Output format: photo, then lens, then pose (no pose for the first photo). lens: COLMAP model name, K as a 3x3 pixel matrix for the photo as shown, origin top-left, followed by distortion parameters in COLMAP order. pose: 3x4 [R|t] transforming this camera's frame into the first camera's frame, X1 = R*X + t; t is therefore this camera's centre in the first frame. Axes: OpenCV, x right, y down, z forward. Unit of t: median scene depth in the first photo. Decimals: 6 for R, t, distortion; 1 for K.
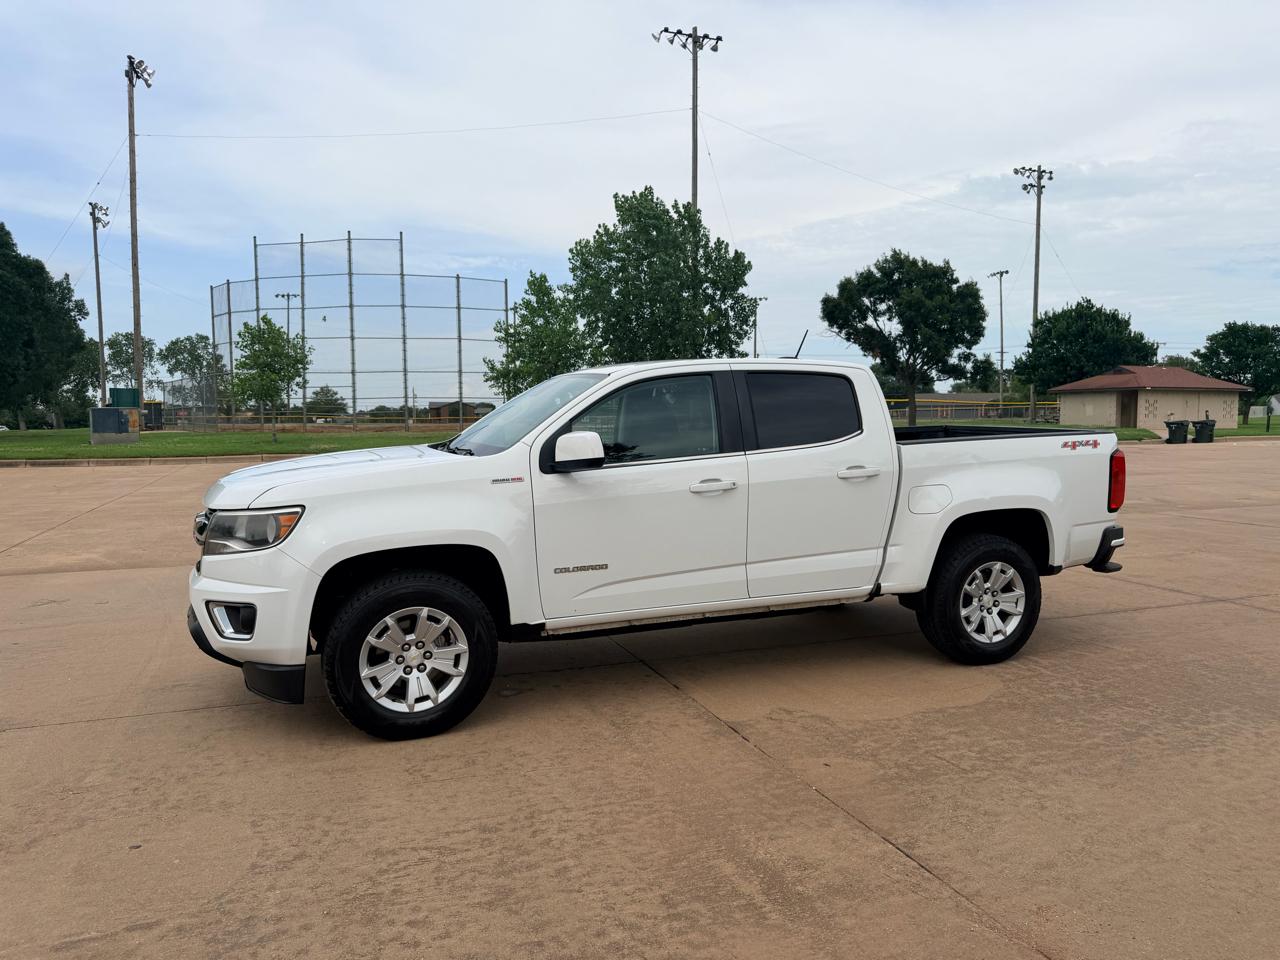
lens RADIAL K [[908.2, 0, 640.2], [0, 908.2, 481.6], [0, 0, 1]] dist [0.033595, -0.043488]
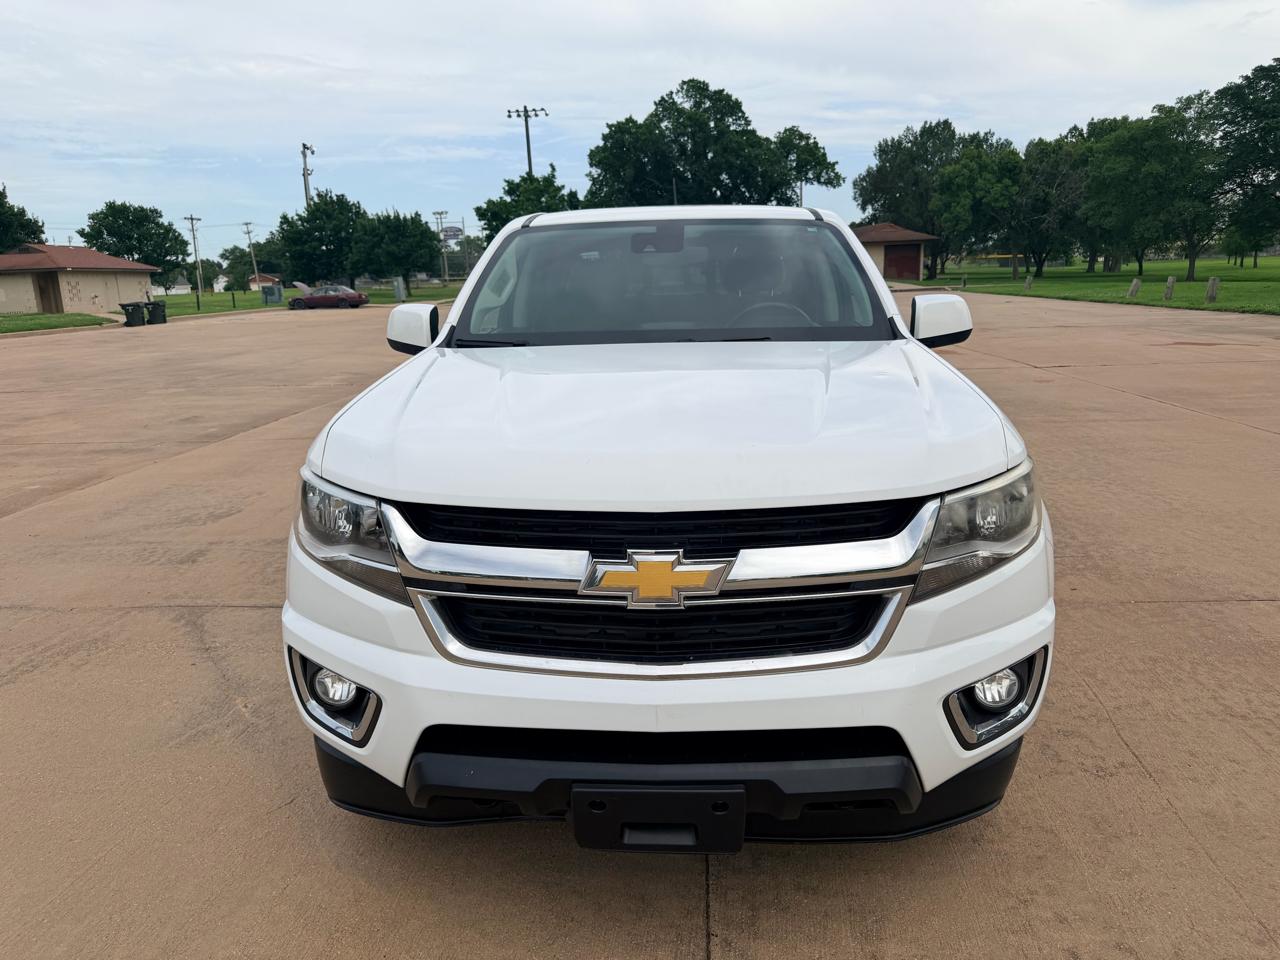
lens RADIAL K [[909.5, 0, 651.1], [0, 909.5, 478.4], [0, 0, 1]] dist [0.032370, -0.043181]
pose [[0.407860, -0.205989, 0.889505, -0.755976], [0.097240, 0.978477, 0.182006, -0.058358], [-0.907852, 0.012263, 0.419112, 0.777351]]
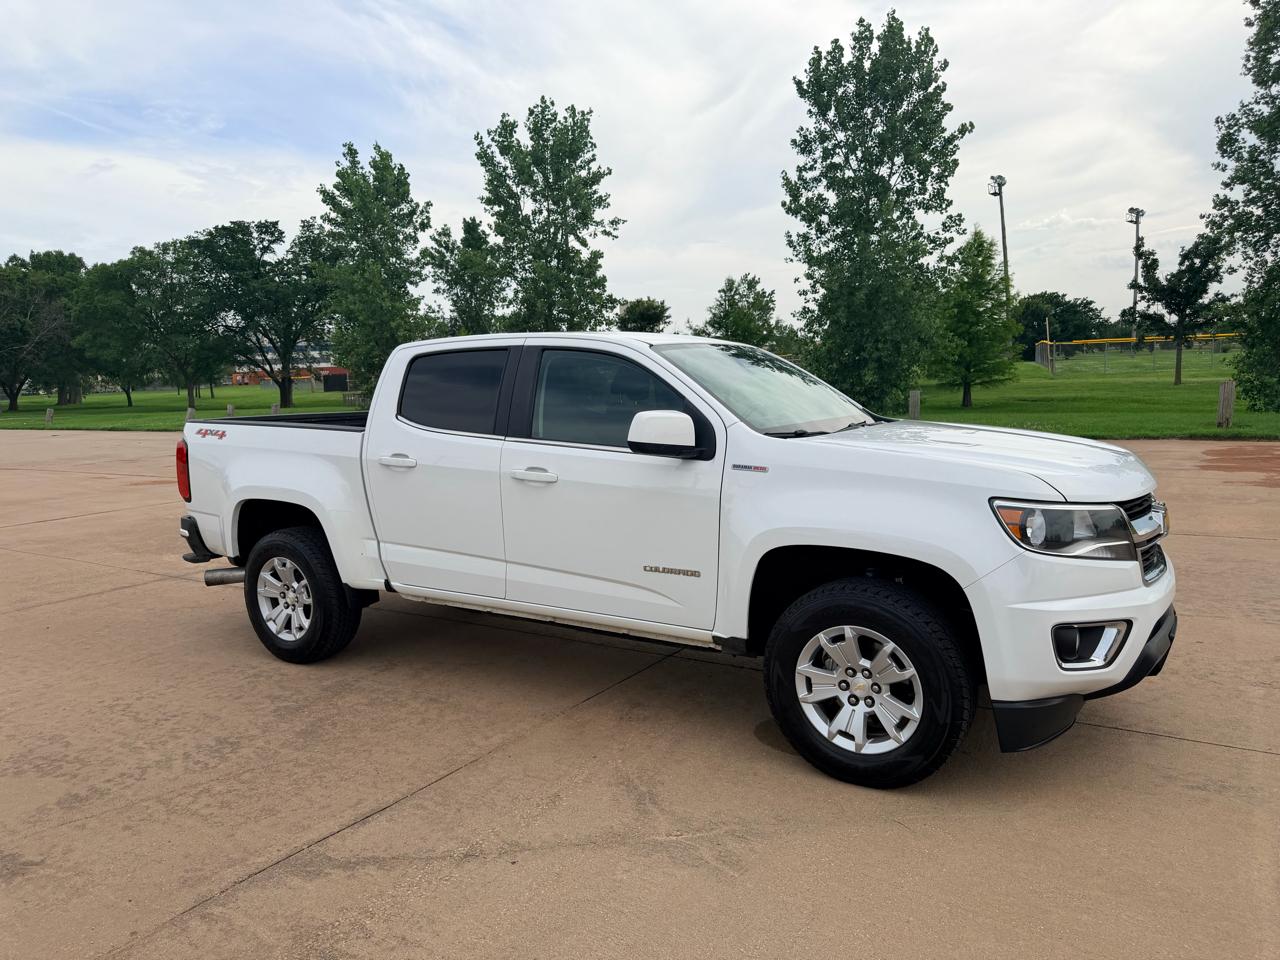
lens RADIAL K [[909.5, 0, 629.9], [0, 909.5, 467.5], [0, 0, 1]] dist [0.032370, -0.043181]
pose [[-0.579304, -0.059741, 0.812919, -0.787551], [0.100031, 0.984562, 0.143639, -0.141811], [-0.808950, 0.164528, -0.564385, 1.668386]]
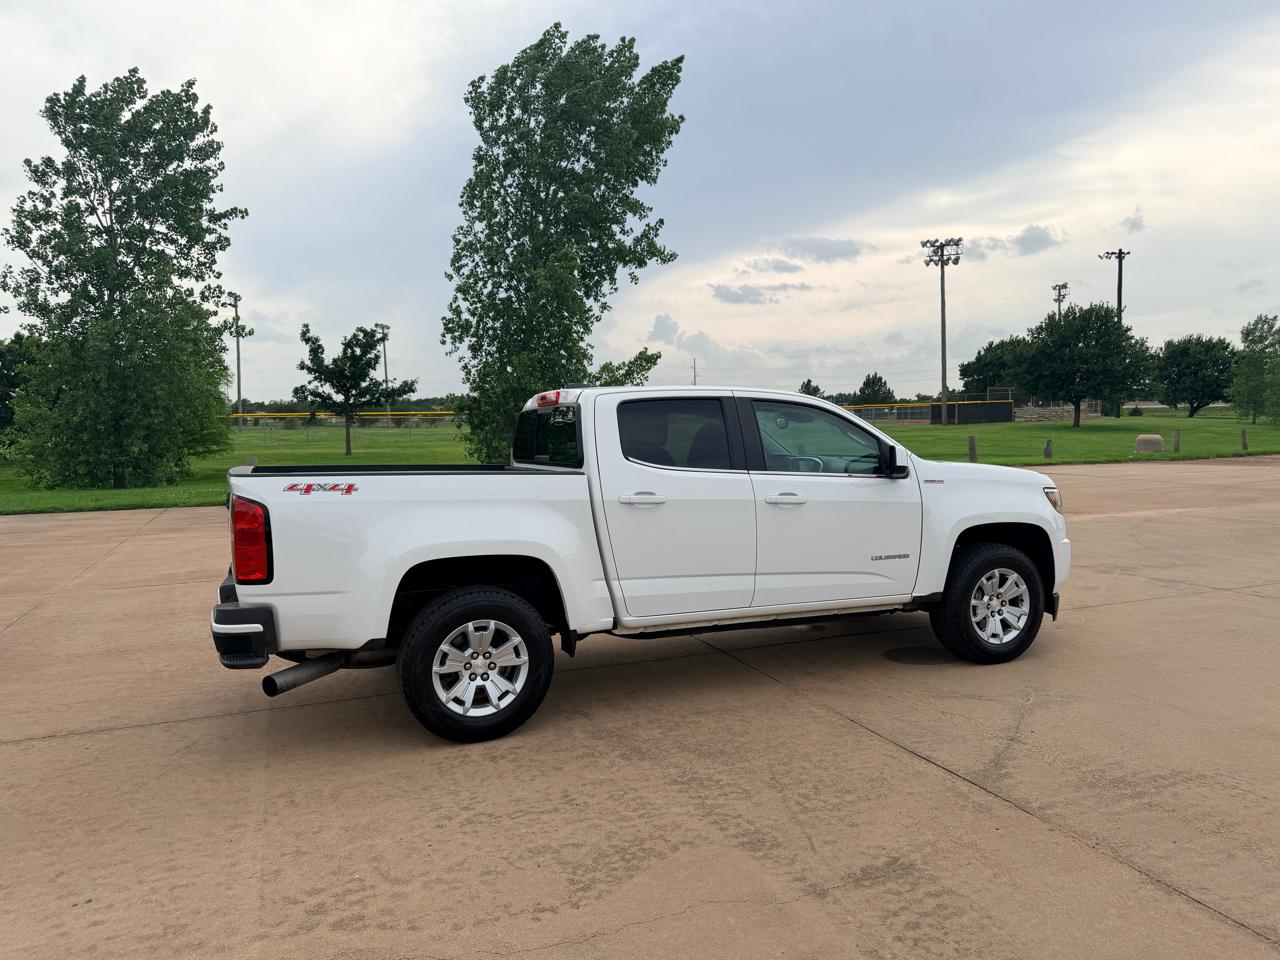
lens RADIAL K [[909.5, 0, 644.5], [0, 909.5, 473.9], [0, 0, 1]] dist [0.032370, -0.043181]
pose [[-0.999756, 0.021982, 0.001971, 0.107282], [0.022050, 0.990909, 0.132712, -0.195688], [0.000964, 0.132723, -0.991153, 2.306894]]
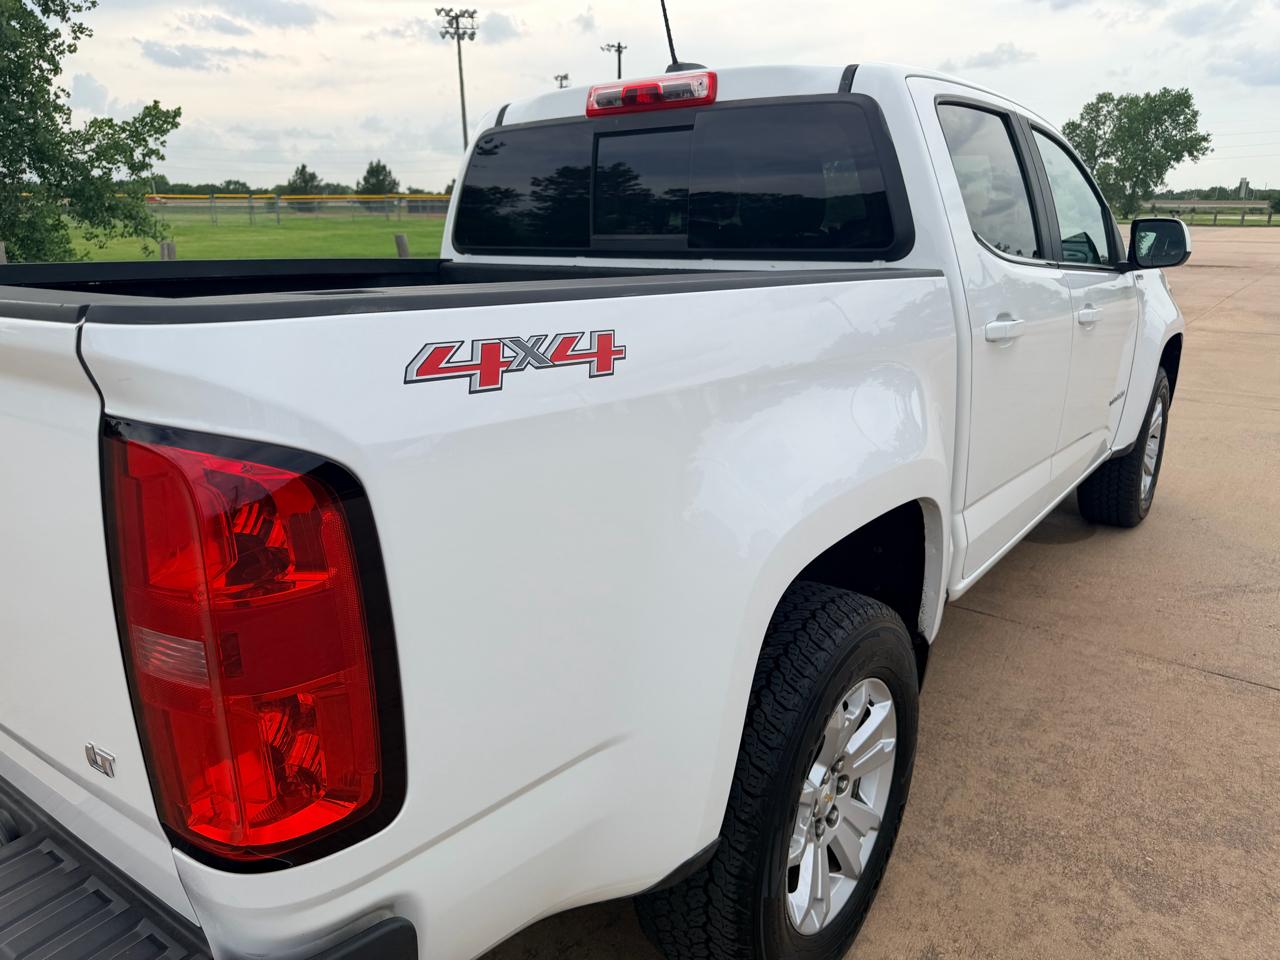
lens RADIAL K [[909.5, 0, 647.3], [0, 909.5, 488.6], [0, 0, 1]] dist [0.032370, -0.043181]
pose [[-0.851862, 0.156451, -0.499854, 0.497534], [-0.033987, 0.935823, 0.350828, -0.116039], [0.522663, 0.315846, -0.791875, 1.621603]]
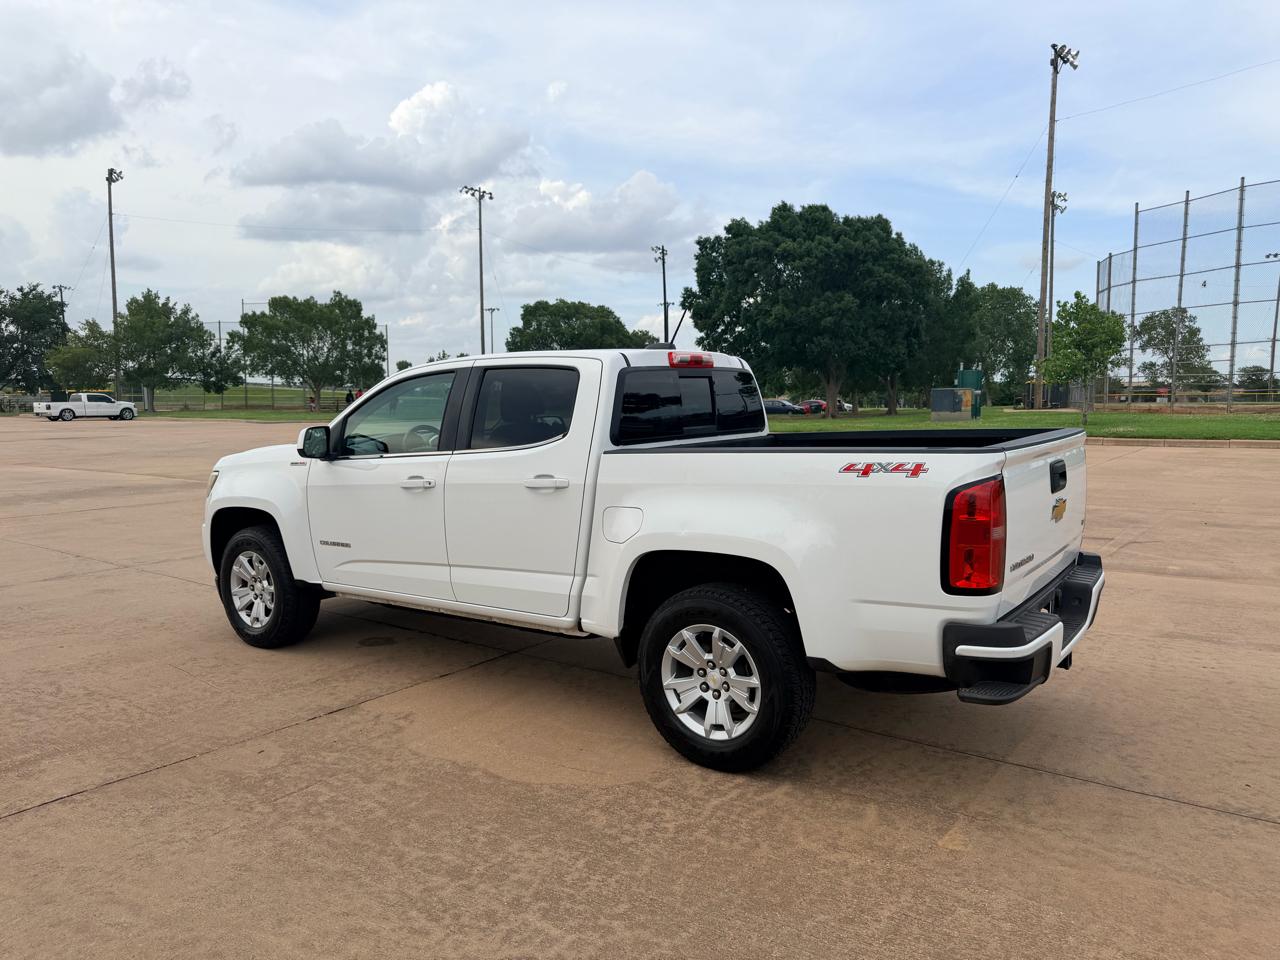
lens RADIAL K [[909.5, 0, 637.8], [0, 909.5, 483.1], [0, 0, 1]] dist [0.032370, -0.043181]
pose [[0.536077, 0.077824, -0.840574, 1.009677], [-0.055426, 0.996838, 0.056943, -0.063108], [0.842347, 0.016064, 0.538696, 0.618053]]
